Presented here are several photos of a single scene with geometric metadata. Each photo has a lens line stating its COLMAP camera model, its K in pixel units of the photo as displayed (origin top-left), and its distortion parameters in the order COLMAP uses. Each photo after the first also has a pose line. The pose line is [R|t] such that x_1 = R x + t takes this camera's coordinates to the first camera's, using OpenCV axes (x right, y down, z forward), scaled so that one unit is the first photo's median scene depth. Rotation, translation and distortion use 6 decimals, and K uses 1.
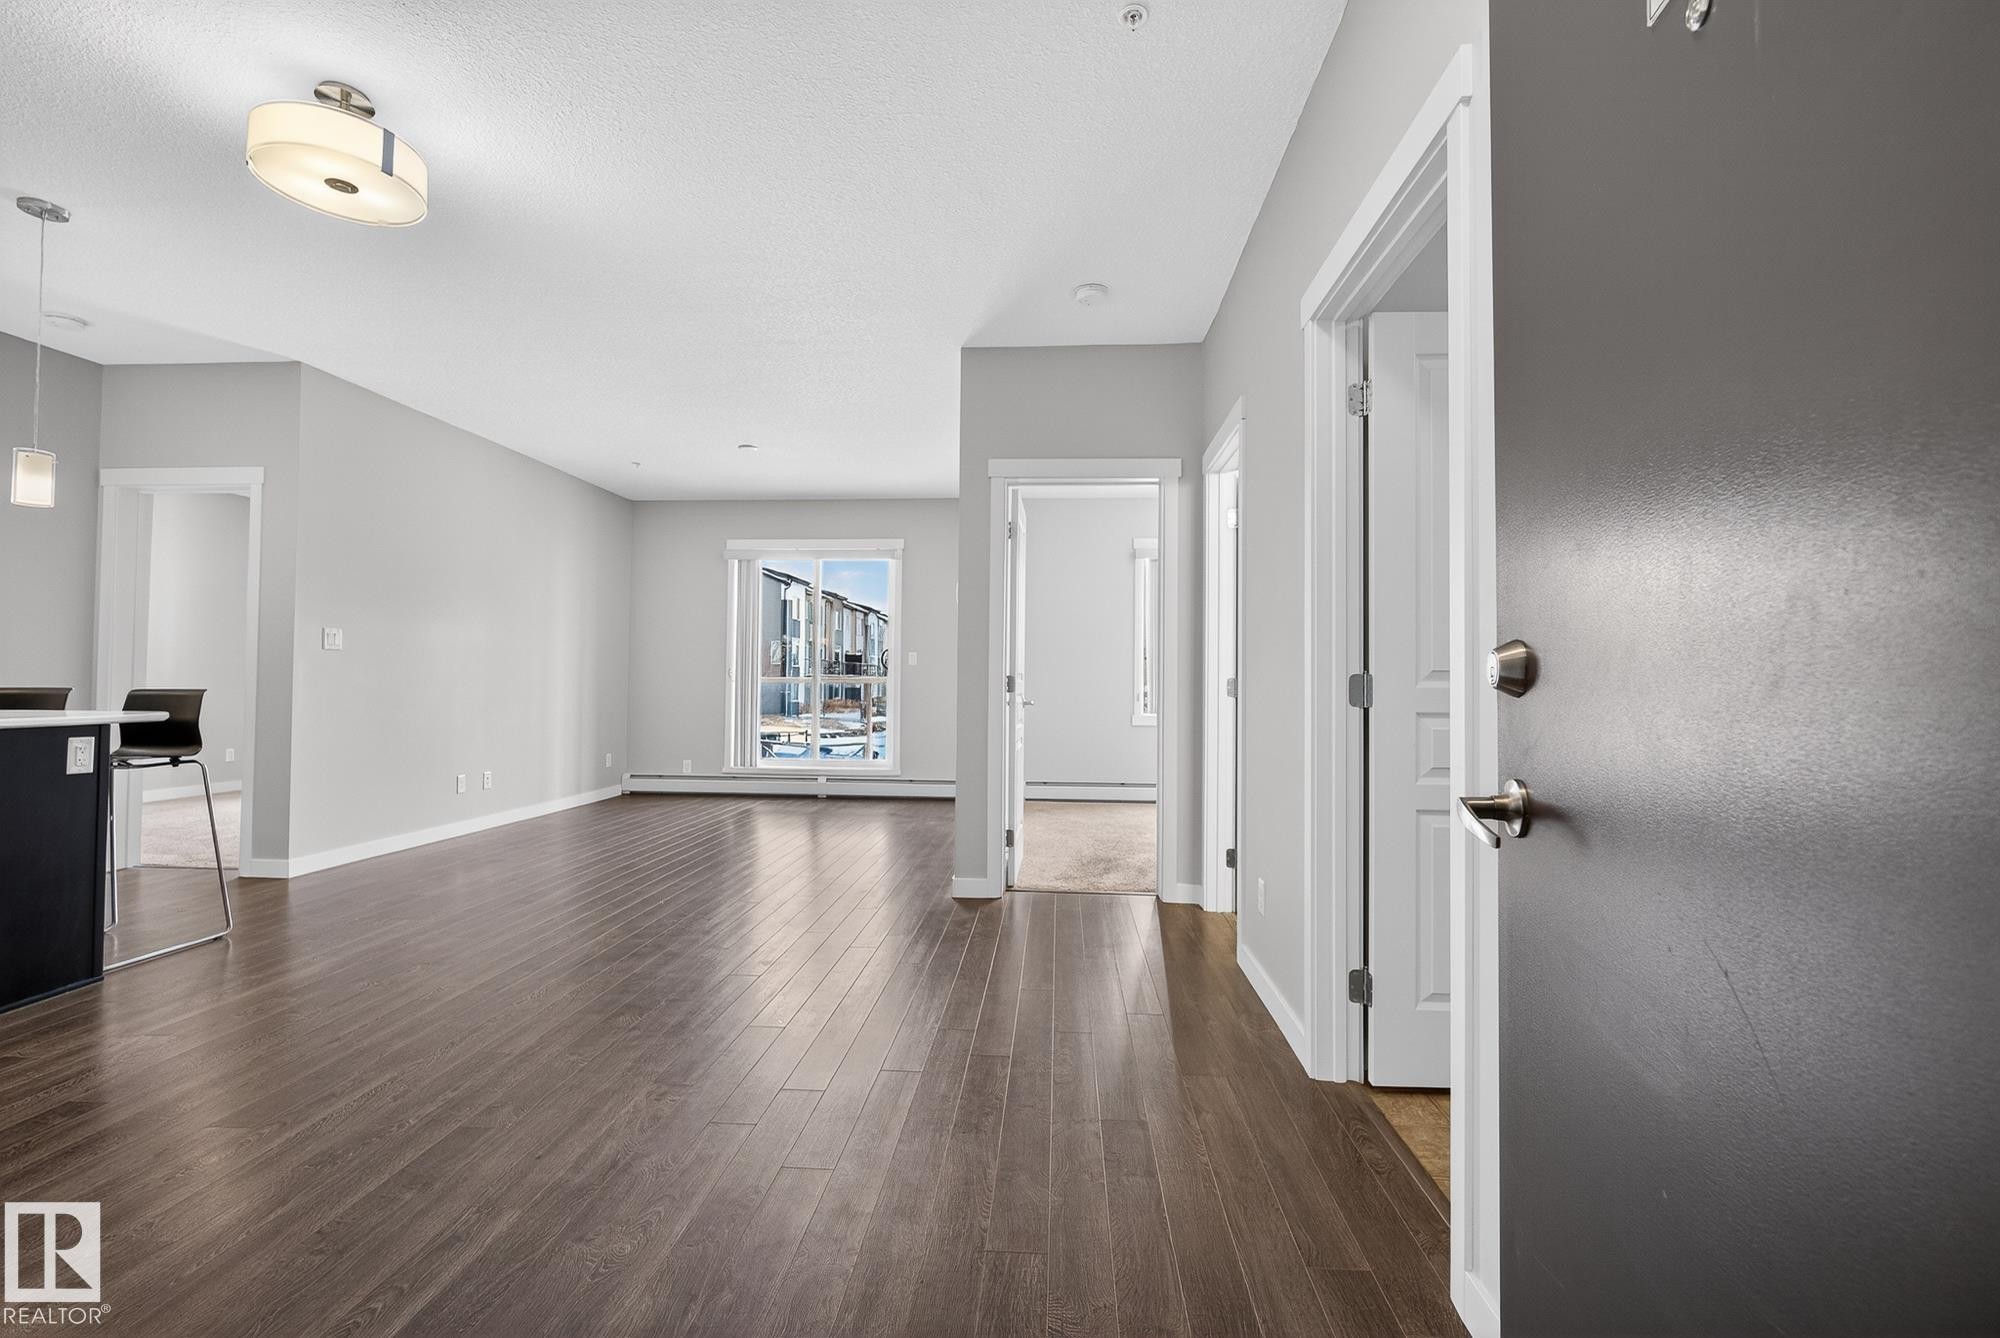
lens RADIAL K [[854.3, 0, 998.5], [0, 854.3, 662.7], [0, 0, 1]] dist [-0.000806, -0.000043]
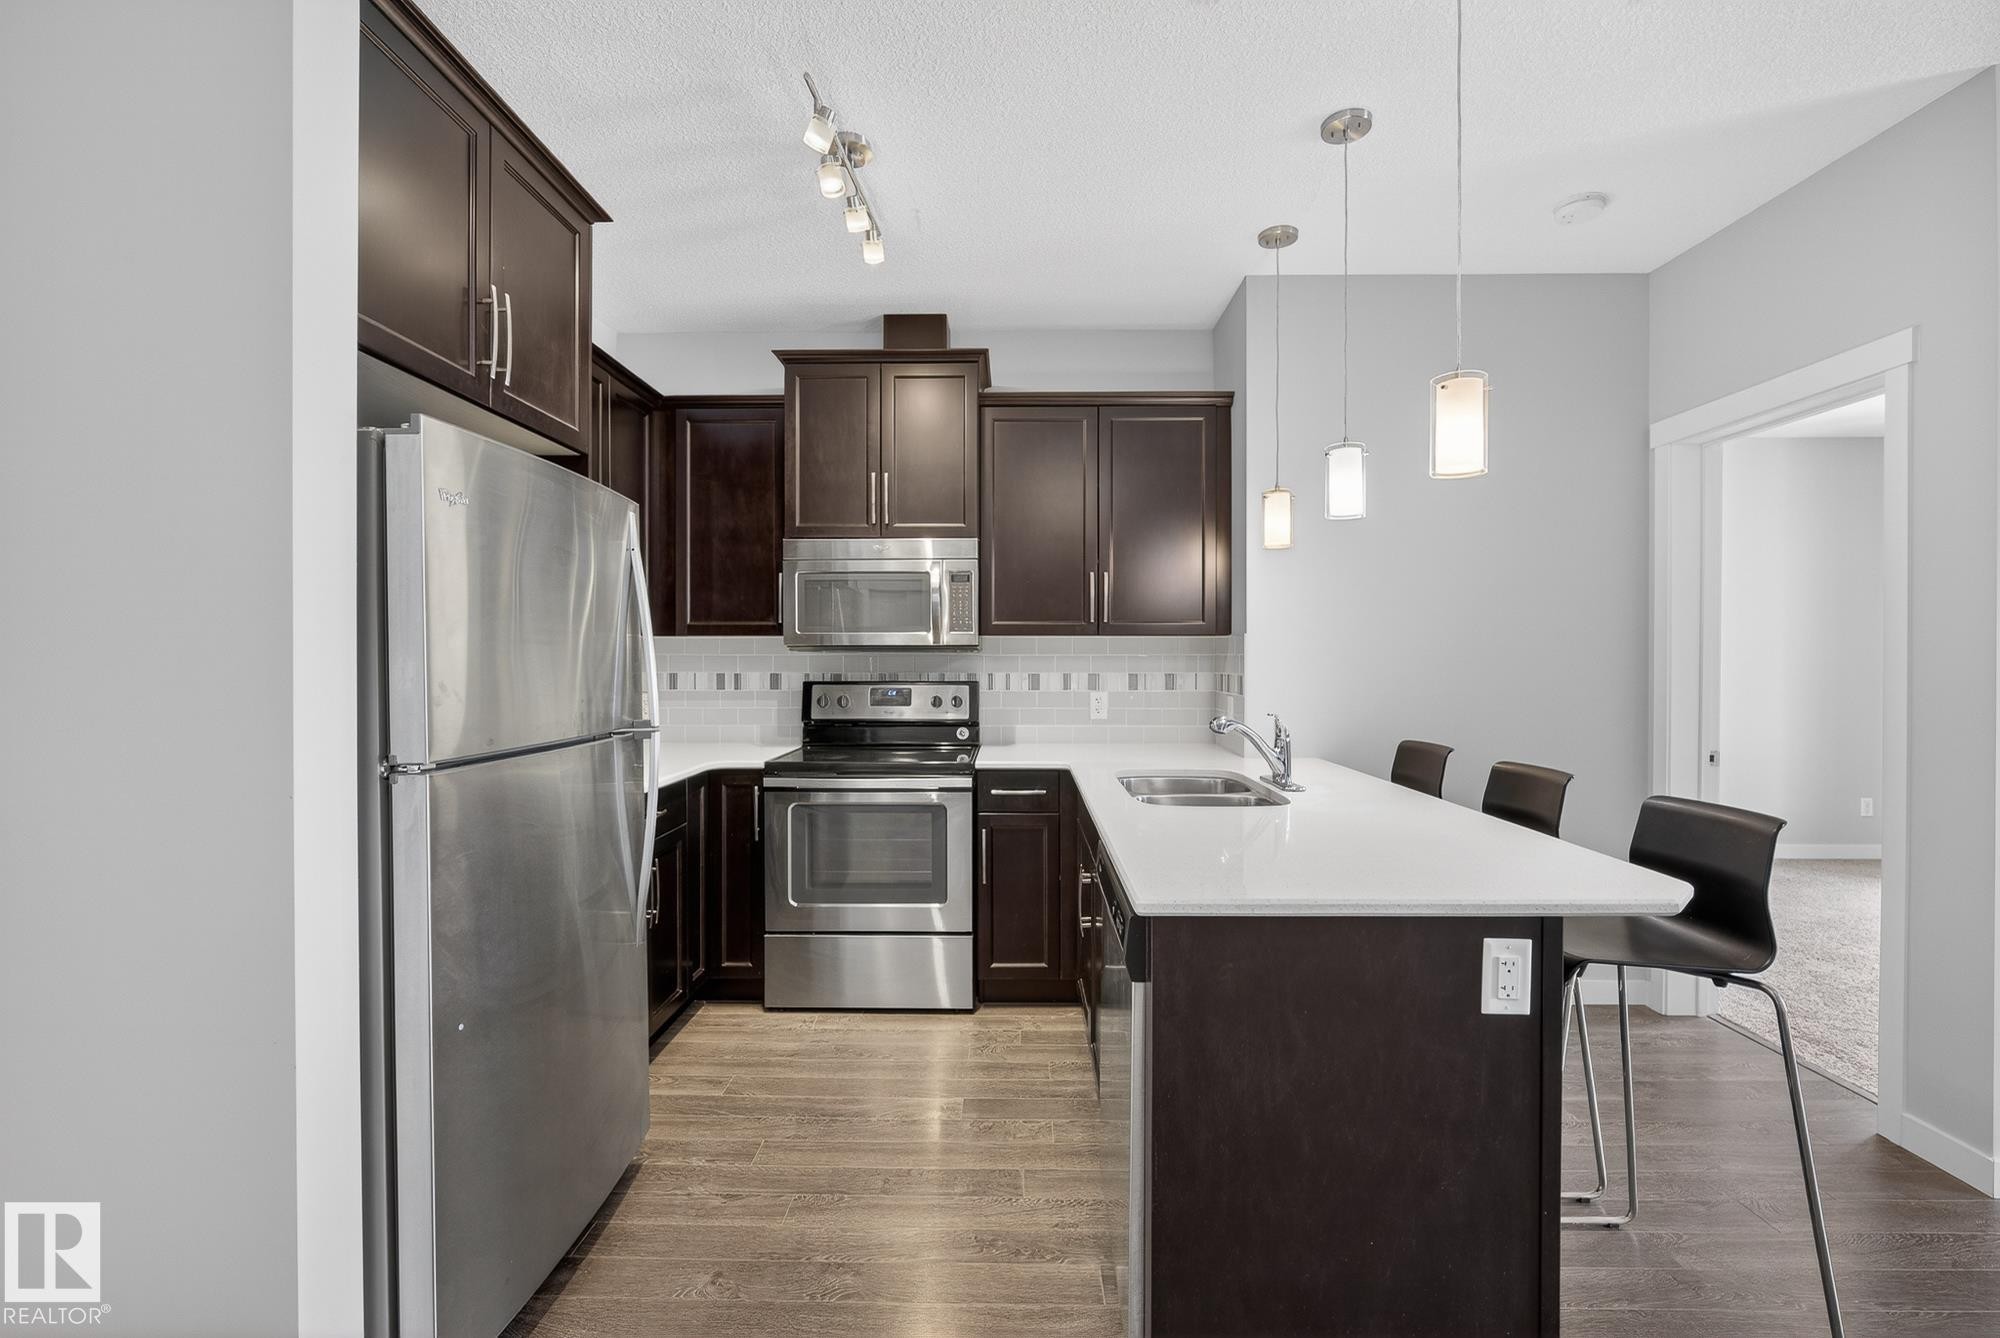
lens RADIAL K [[871.1, 0, 997.8], [0, 871.1, 664.2], [0, 0, 1]] dist [-0.001516, -0.000087]
pose [[0.047551, -0.004794, -0.998857, -0.223882], [0.024595, 0.999691, -0.003627, -0.026228], [0.998566, -0.024394, 0.047654, 0.258752]]
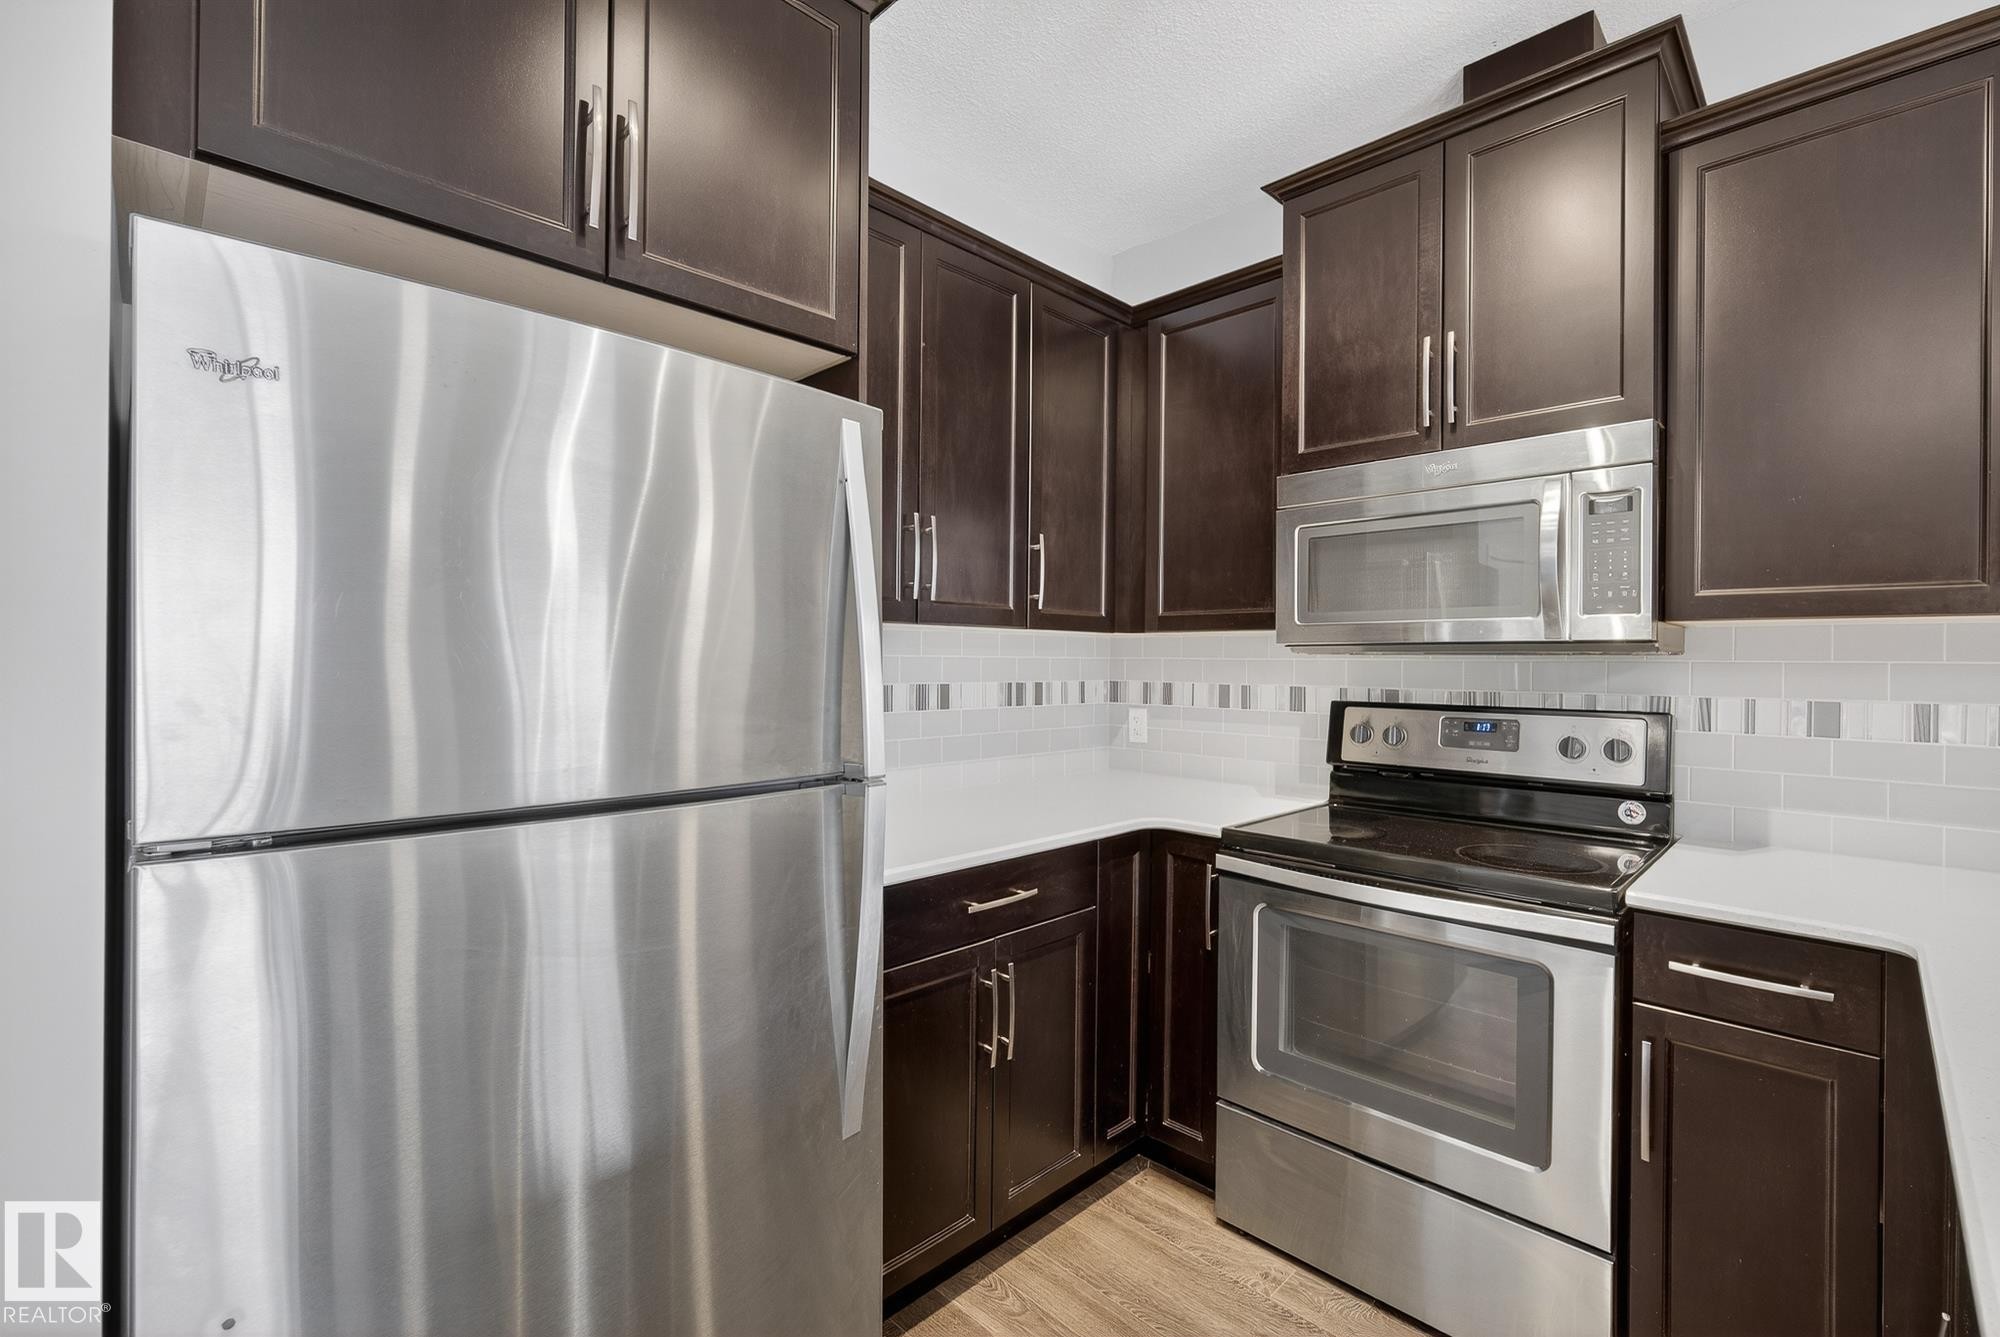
lens RADIAL K [[869.7, 0, 1005.6], [0, 869.7, 663.7], [0, 0, 1]] dist [-0.004424, -0.000669]
pose [[-0.655091, -0.015555, -0.755390, -0.399784], [0.001639, 0.999756, -0.022009, -0.027679], [0.755549, -0.015656, -0.654906, 0.288803]]
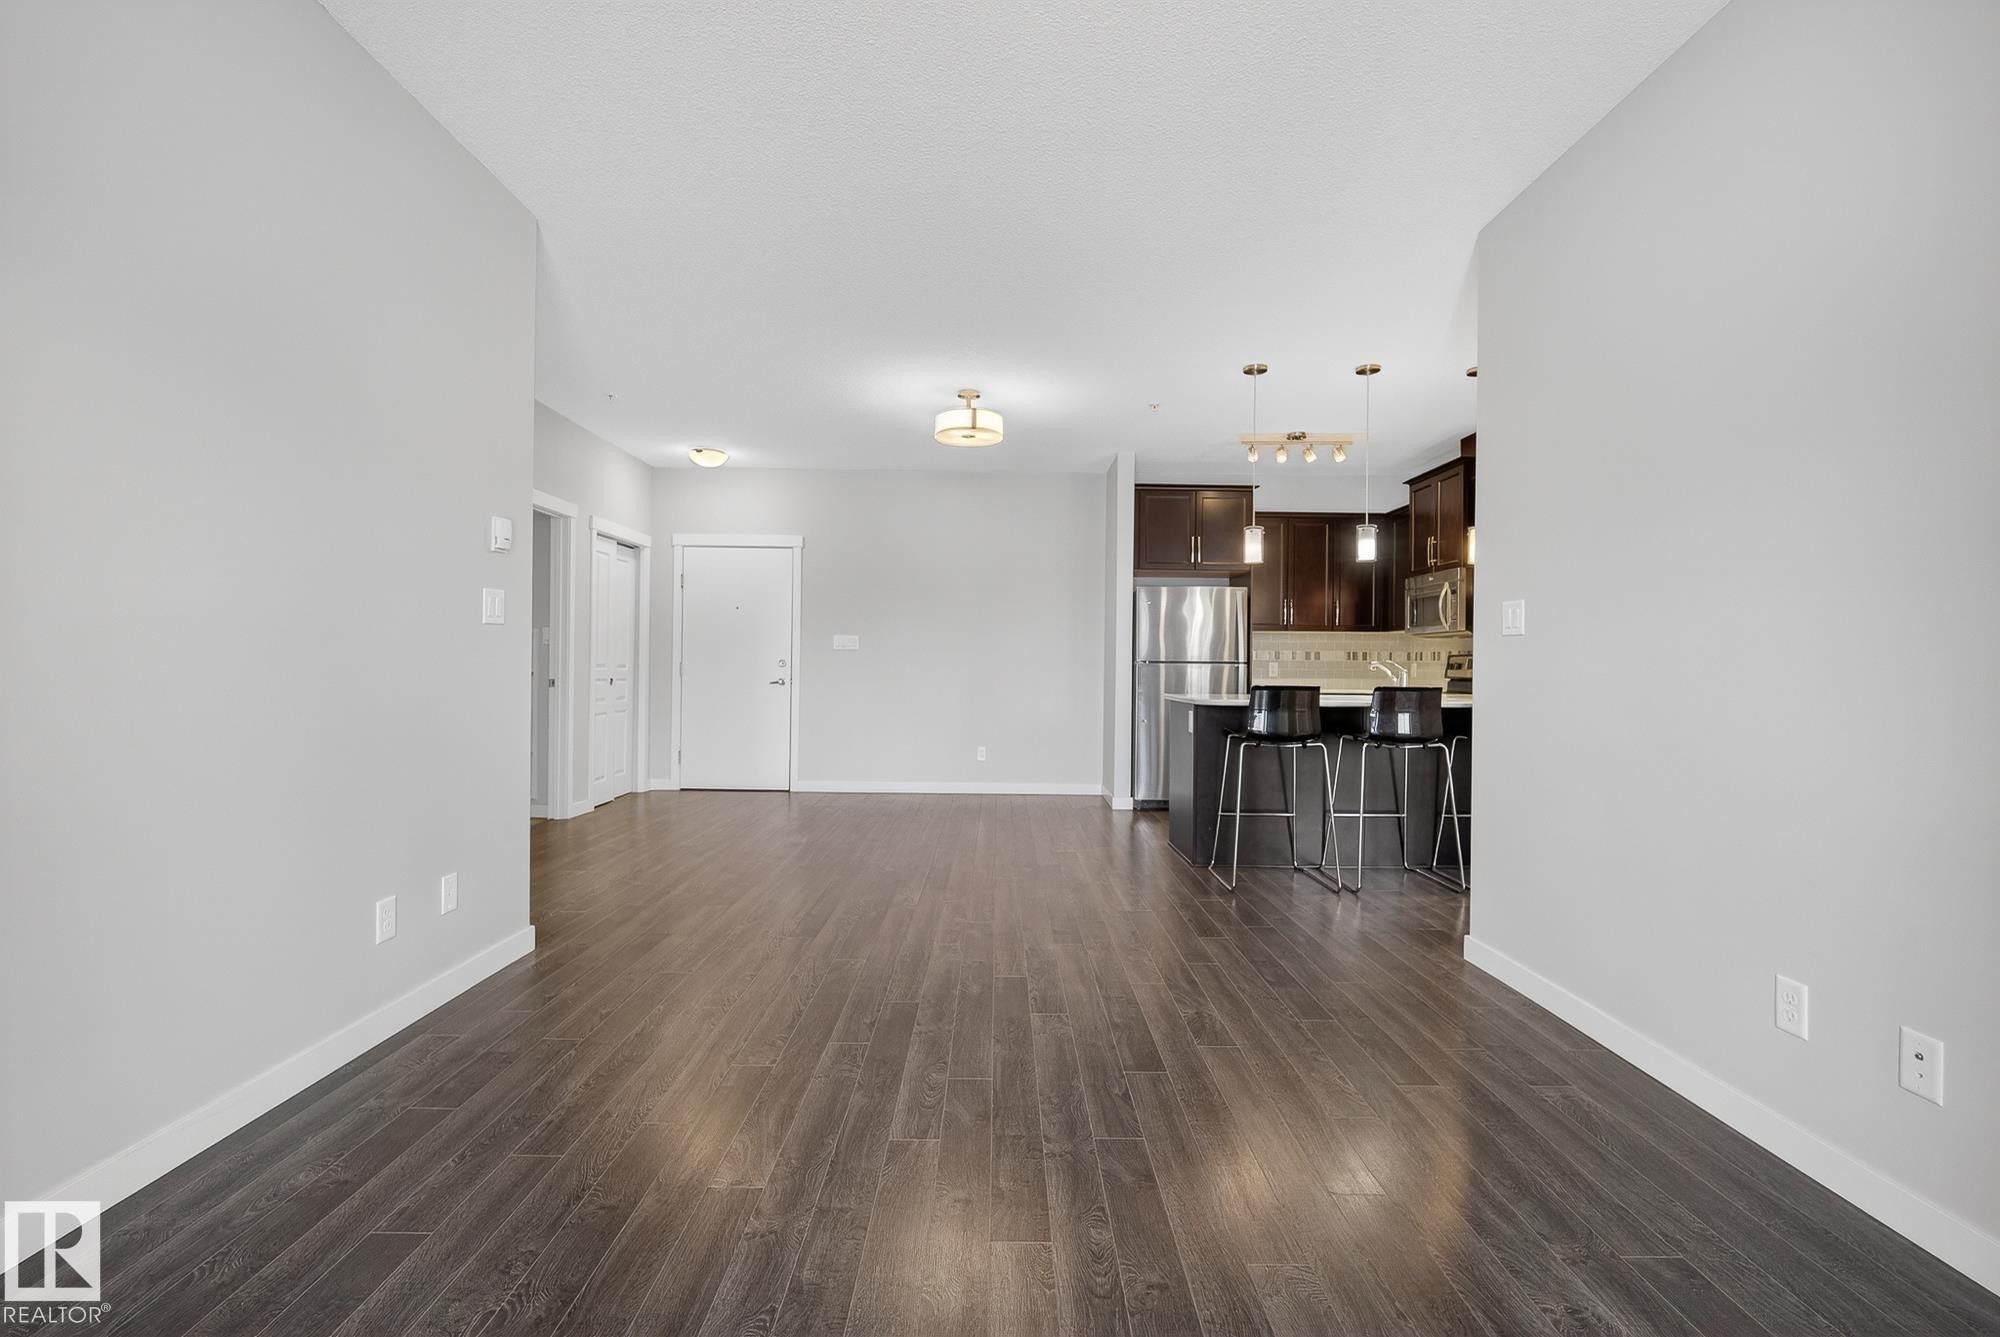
lens RADIAL K [[884.7, 0, 1003.4], [0, 884.7, 670.9], [0, 0, 1]] dist [-0.007943, 0.000334]
pose [[-0.996521, -0.021688, -0.080470, -0.213559], [-0.020286, 0.999629, -0.018195, 0.018361], [0.080835, -0.016499, -0.996591, 0.986565]]
